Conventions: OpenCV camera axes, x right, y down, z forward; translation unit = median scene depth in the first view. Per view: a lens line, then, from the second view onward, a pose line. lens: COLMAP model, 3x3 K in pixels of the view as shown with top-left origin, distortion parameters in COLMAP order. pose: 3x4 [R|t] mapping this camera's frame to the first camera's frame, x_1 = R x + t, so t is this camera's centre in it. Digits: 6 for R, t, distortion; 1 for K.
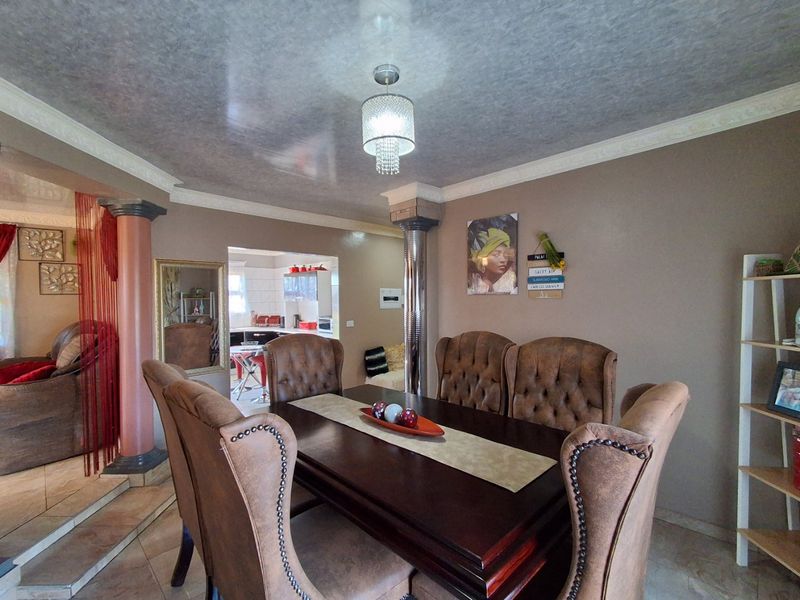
lens RADIAL K [[367.8, 0, 399.3], [0, 367.8, 302.9], [0, 0, 1]] dist [0.002985, 0.000605]
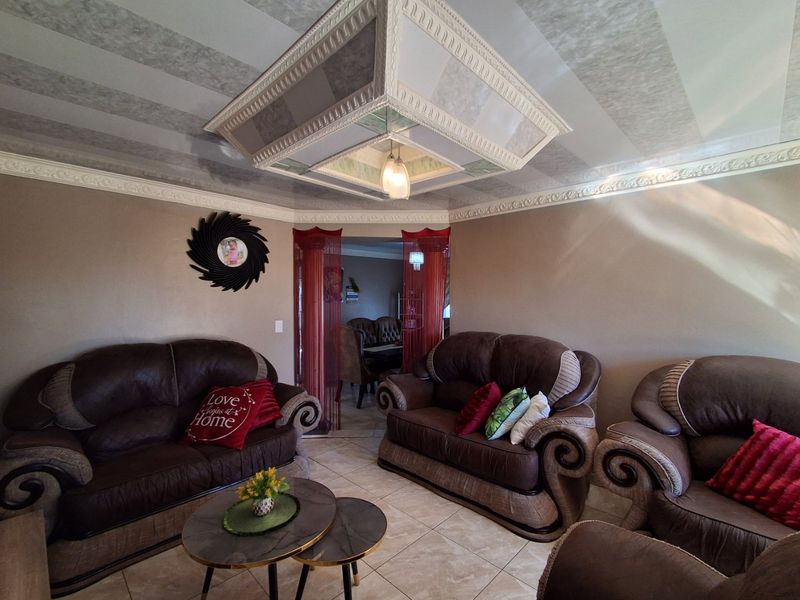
lens RADIAL K [[367.8, 0, 398.0], [0, 367.8, 302.6], [0, 0, 1]] dist [0.002985, 0.000605]
pose [[-0.009407, -0.002386, 0.999953, -2.050971], [0.010849, 0.999938, 0.002488, -0.024376], [-0.999897, 0.010872, -0.009381, 0.690630]]
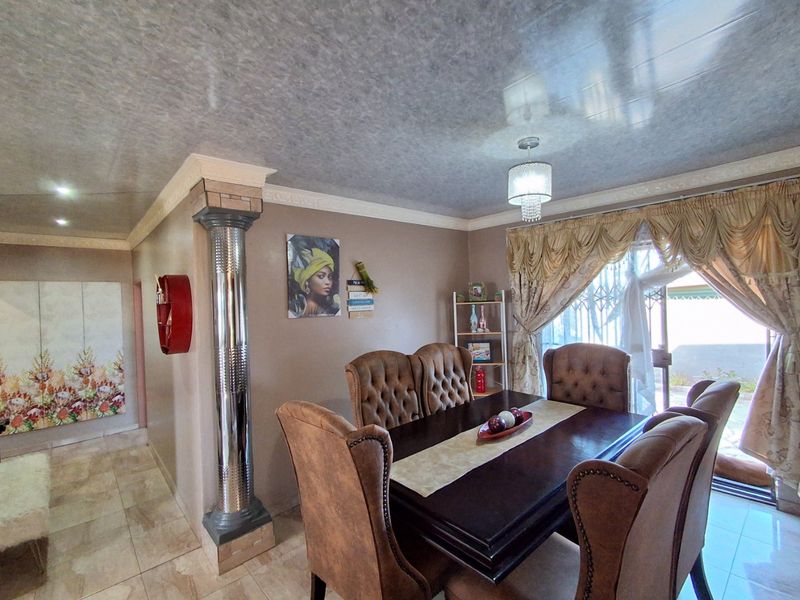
lens RADIAL K [[367.8, 0, 396.2], [0, 367.8, 303.9], [0, 0, 1]] dist [0.002985, 0.000605]
pose [[0.061089, 0.008111, 0.998099, -0.748996], [0.048259, 0.998774, -0.011071, -0.038366], [-0.996965, 0.048843, 0.060623, 0.792236]]
